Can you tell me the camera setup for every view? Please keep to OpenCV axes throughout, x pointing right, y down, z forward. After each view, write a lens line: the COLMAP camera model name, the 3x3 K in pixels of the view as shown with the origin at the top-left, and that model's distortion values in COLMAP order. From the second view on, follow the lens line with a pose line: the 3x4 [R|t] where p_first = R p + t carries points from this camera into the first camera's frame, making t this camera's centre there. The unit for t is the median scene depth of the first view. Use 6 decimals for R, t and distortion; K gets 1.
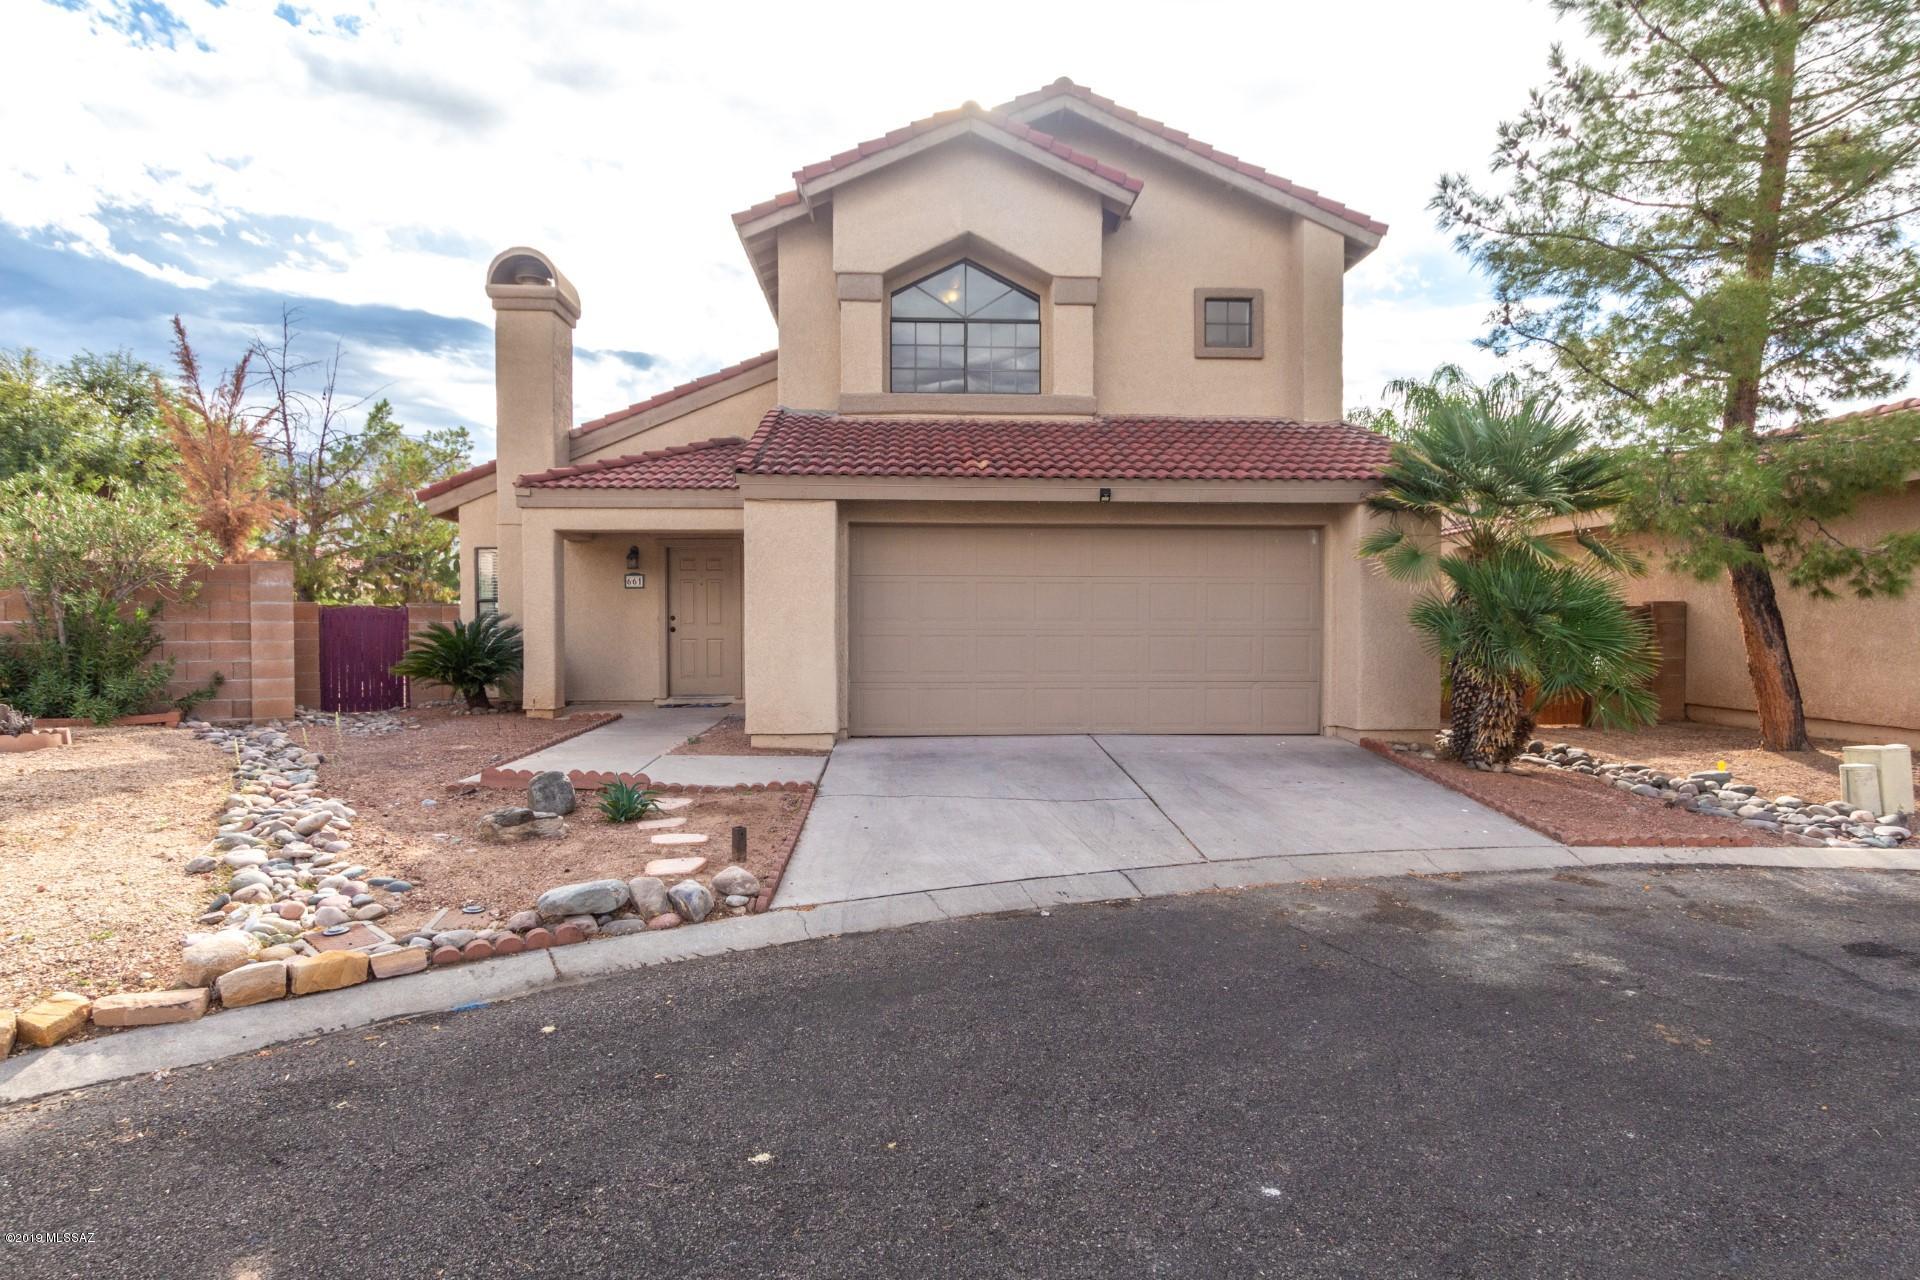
lens RADIAL K [[977.7, 0, 961.0], [0, 977.7, 637.9], [0, 0, 1]] dist [0.010021, -0.001260]
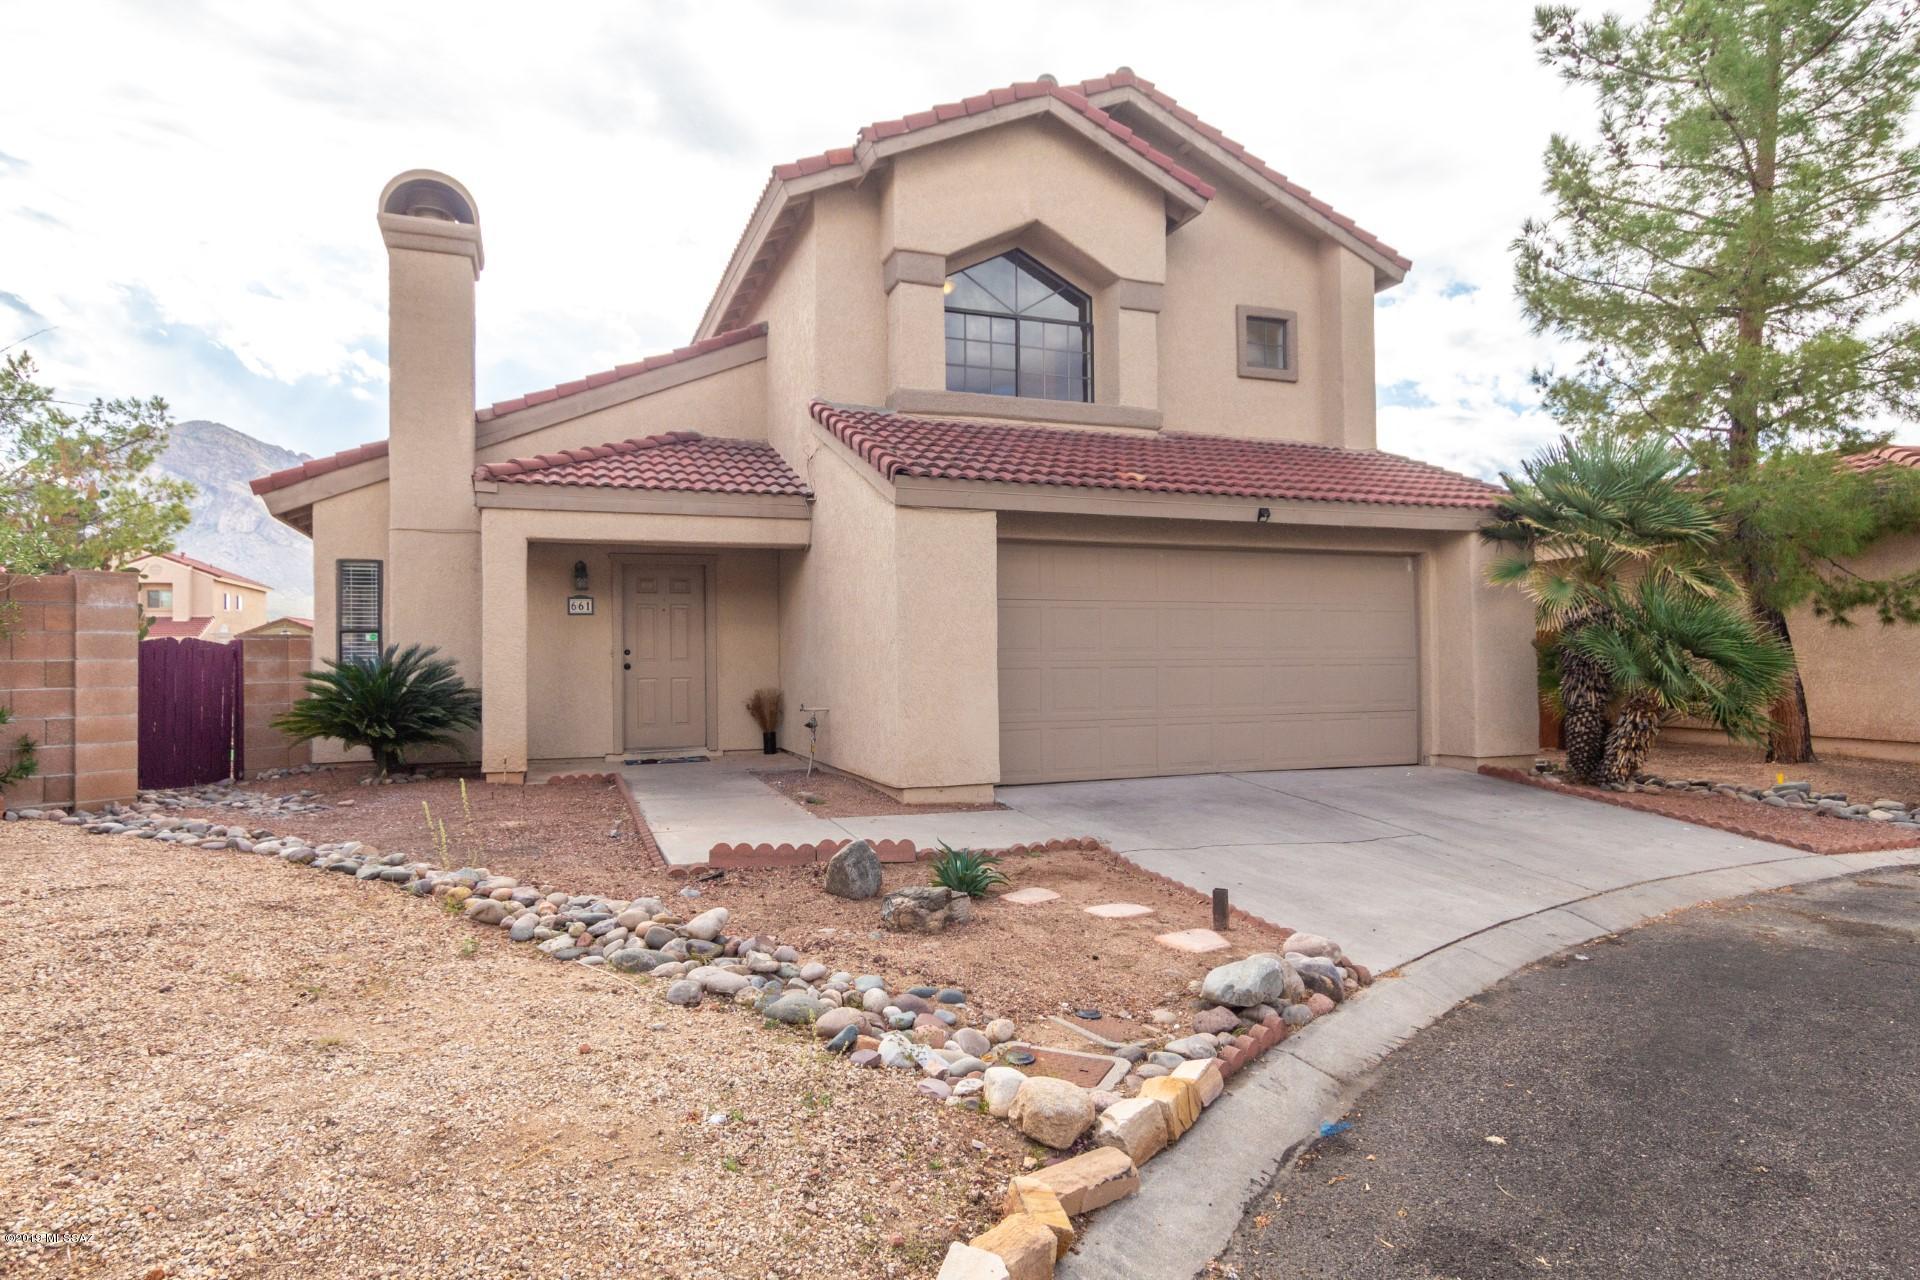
lens RADIAL K [[1084.9, 0, 962.0], [0, 1084.9, 638.4], [0, 0, 1]] dist [0.015299, 0.000411]
pose [[0.951269, -0.002471, 0.308353, -0.365835], [0.013704, 0.999319, -0.034269, 0.002965], [-0.308059, 0.036825, 0.950654, 0.085161]]
